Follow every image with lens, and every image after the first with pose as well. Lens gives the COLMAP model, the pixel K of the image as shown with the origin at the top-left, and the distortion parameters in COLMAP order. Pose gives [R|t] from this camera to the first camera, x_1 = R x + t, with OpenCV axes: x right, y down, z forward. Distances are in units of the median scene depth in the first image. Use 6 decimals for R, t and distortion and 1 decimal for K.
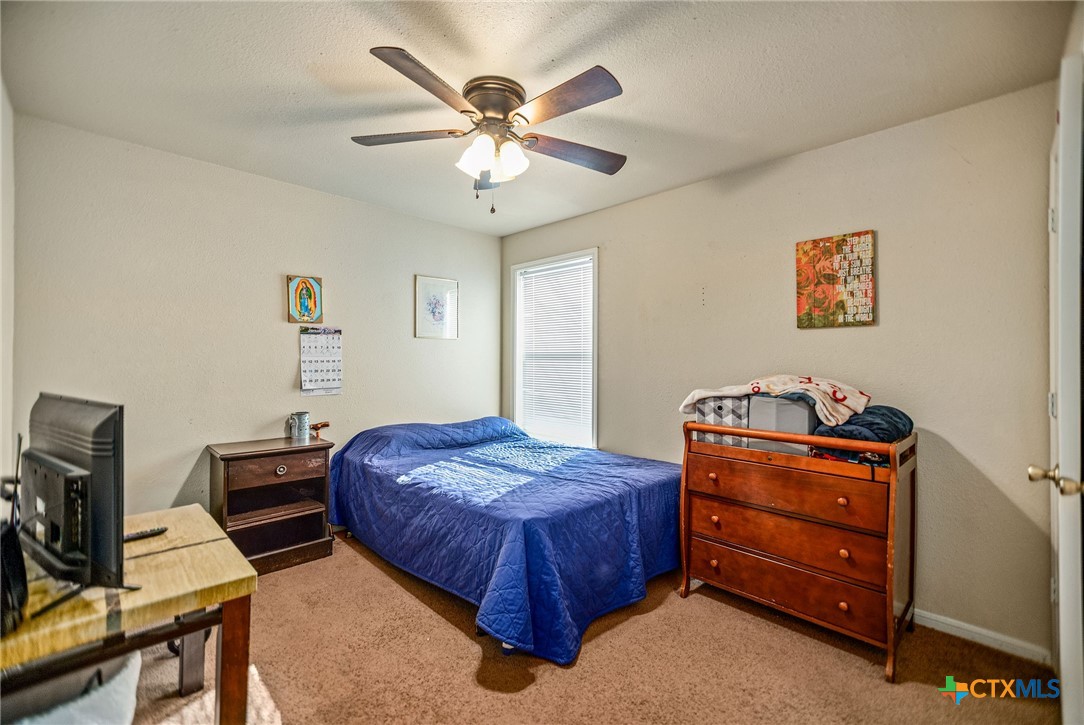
lens RADIAL K [[452.8, 0, 542.0], [0, 452.8, 362.5], [0, 0, 1]] dist [-0.000380, -0.000021]
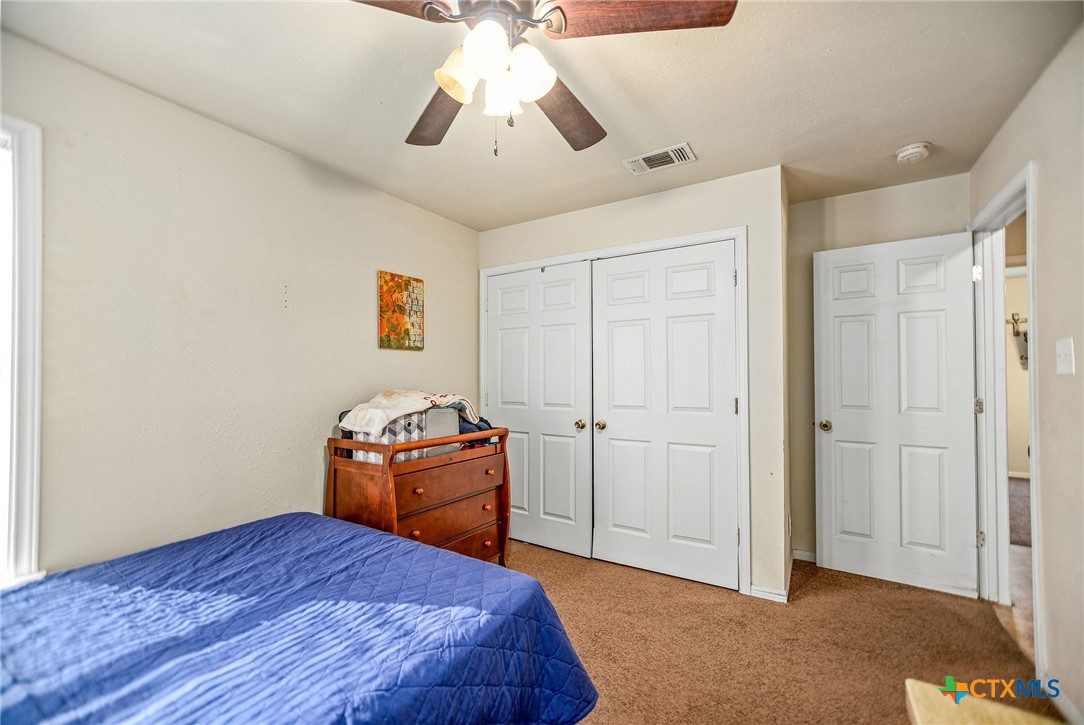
lens RADIAL K [[452.8, 0, 542.0], [0, 452.8, 362.5], [0, 0, 1]] dist [-0.000380, -0.000021]
pose [[-0.224574, 0.024000, 0.974161, -0.646531], [-0.002974, 0.999675, -0.025315, -0.012654], [-0.974452, -0.008582, -0.224430, 0.921995]]
